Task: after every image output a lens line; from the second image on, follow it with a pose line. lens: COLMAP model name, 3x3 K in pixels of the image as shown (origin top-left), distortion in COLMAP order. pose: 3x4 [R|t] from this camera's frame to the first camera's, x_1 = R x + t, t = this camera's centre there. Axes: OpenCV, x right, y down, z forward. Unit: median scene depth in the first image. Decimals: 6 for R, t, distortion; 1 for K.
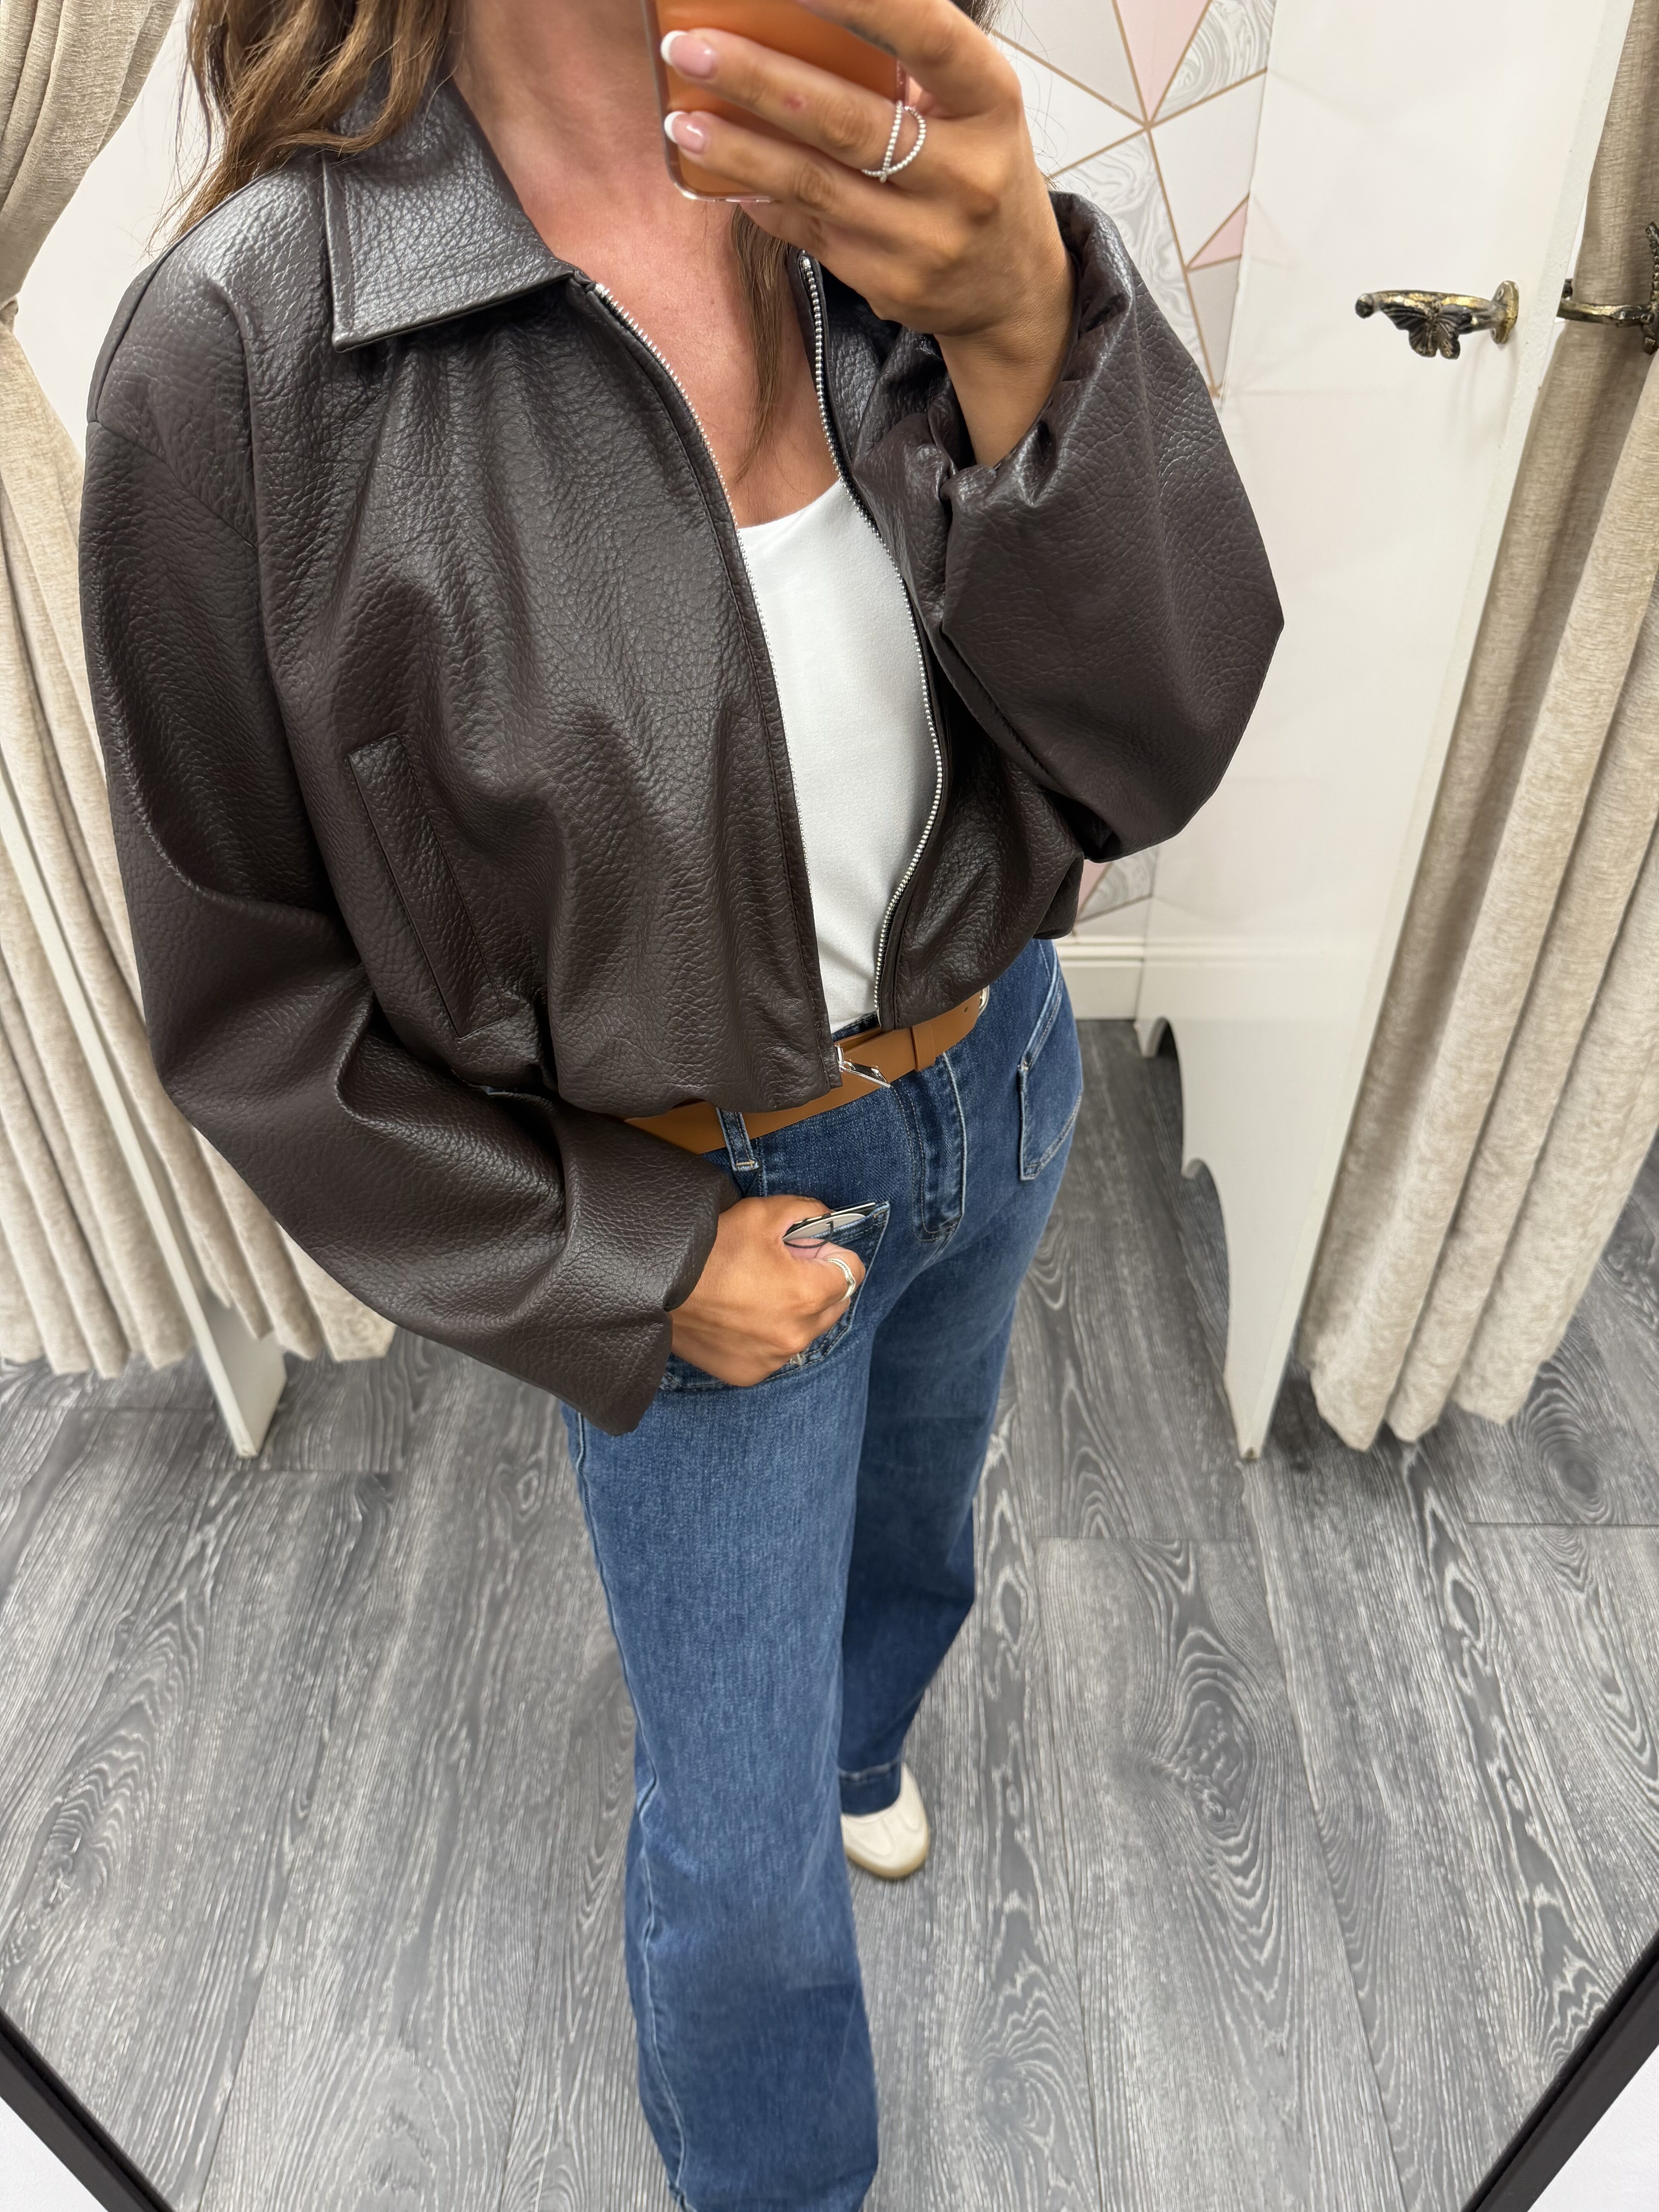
lens RADIAL K [[1541.0, 0, 824.6], [0, 1541.0, 1099.8], [0, 0, 1]] dist [-0.003258, -0.005393]
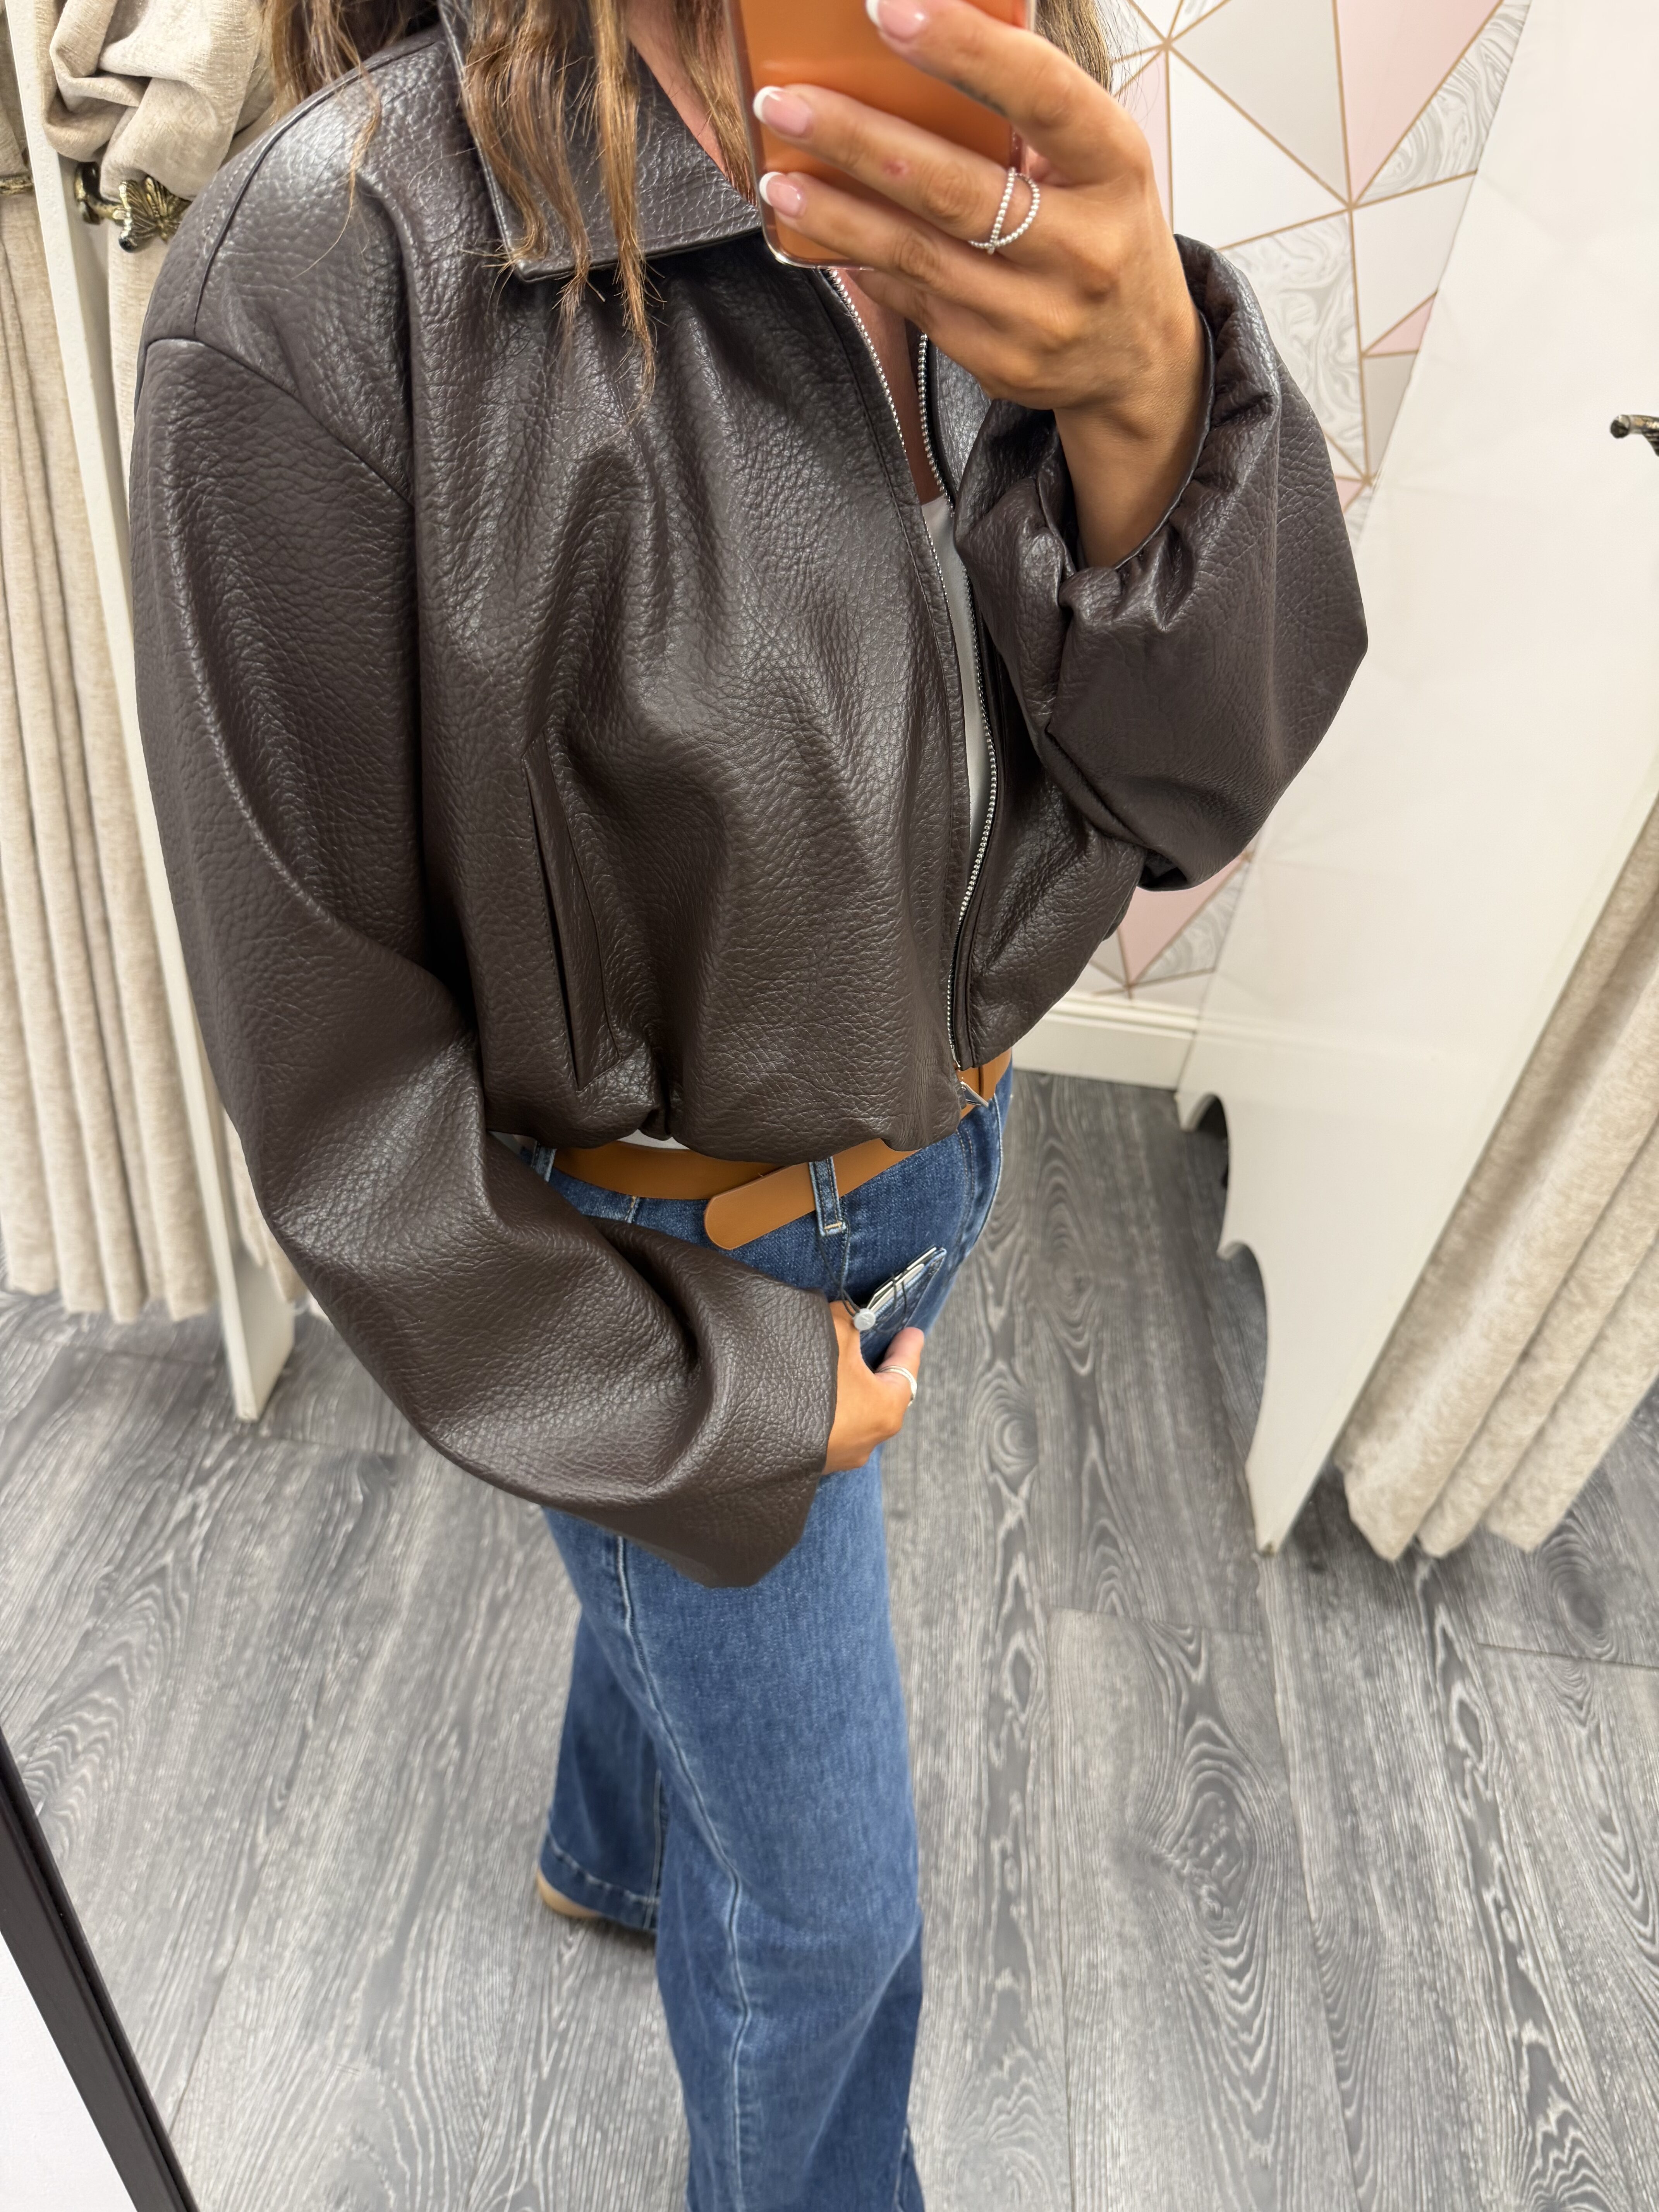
lens RADIAL K [[1539.8, 0, 824.2], [0, 1539.8, 1106.4], [0, 0, 1]] dist [-0.006228, -0.007153]
pose [[0.989696, 0.136349, 0.043712, -0.105074], [-0.136146, 0.990660, -0.007606, -0.004754], [-0.044341, 0.001577, 0.999015, 0.030139]]
